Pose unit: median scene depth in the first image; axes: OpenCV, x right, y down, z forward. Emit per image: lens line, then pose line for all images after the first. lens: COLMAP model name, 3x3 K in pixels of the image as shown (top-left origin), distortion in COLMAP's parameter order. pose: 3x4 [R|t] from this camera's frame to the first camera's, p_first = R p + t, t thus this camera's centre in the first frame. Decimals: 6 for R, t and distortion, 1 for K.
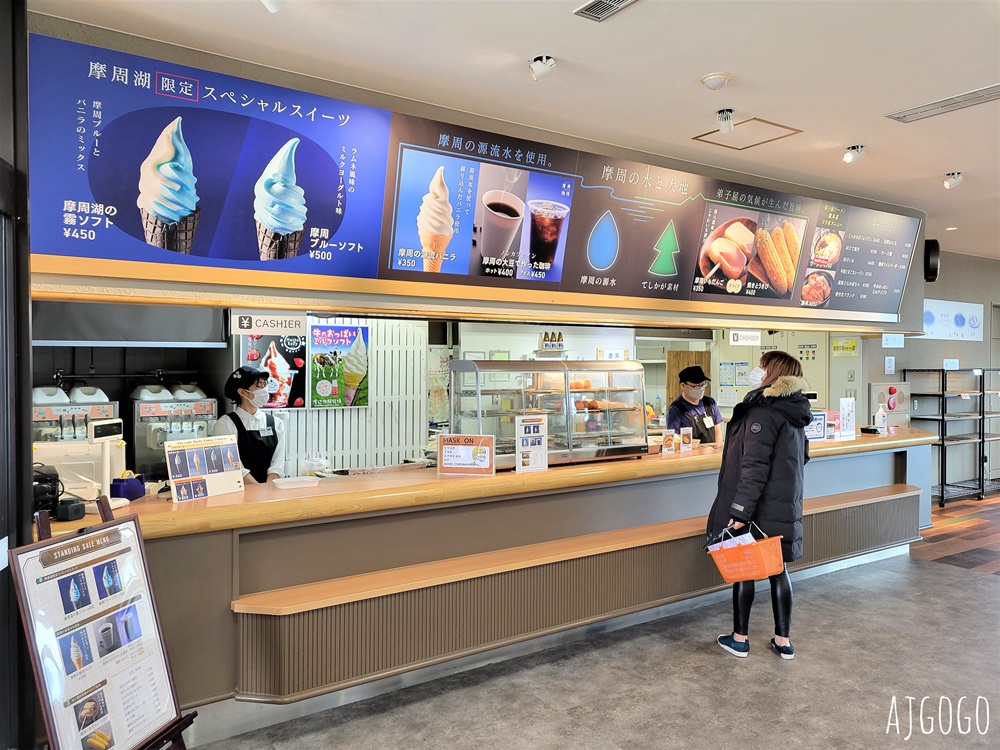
lens RADIAL K [[767.5, 0, 498.5], [0, 767.5, 371.3], [0, 0, 1]] dist [0.051658, -0.044061]
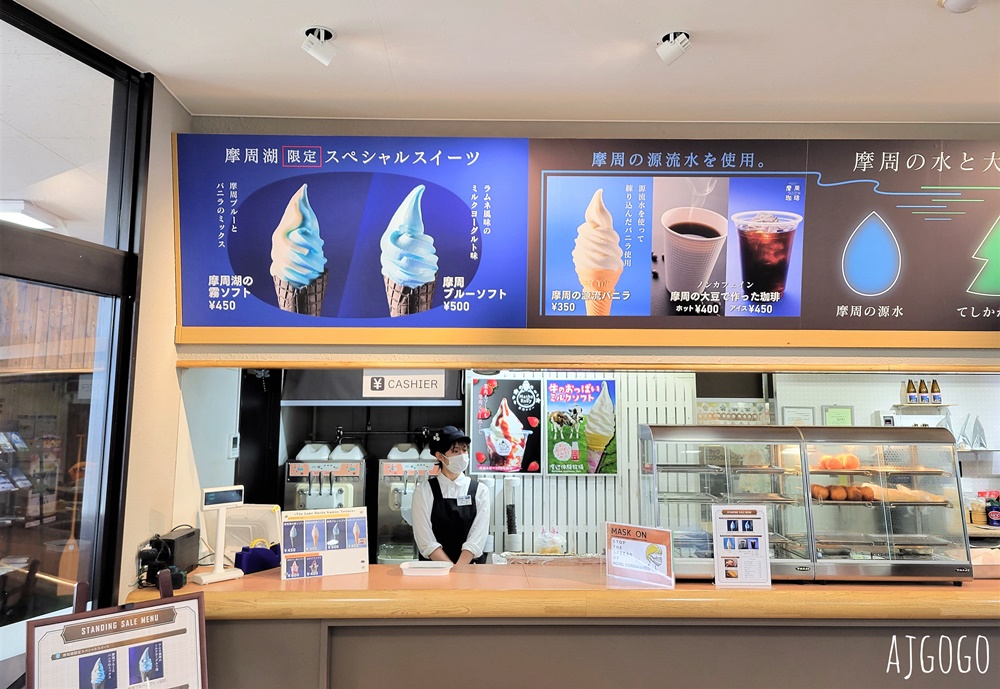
lens RADIAL K [[781.7, 0, 504.9], [0, 781.7, 290.8], [0, 0, 1]] dist [0.041537, -0.021524]
pose [[0.827592, -0.081077, -0.555445, 0.297791], [-0.008259, 0.987648, -0.156470, -0.024165], [0.561270, 0.134080, 0.816700, 0.261152]]
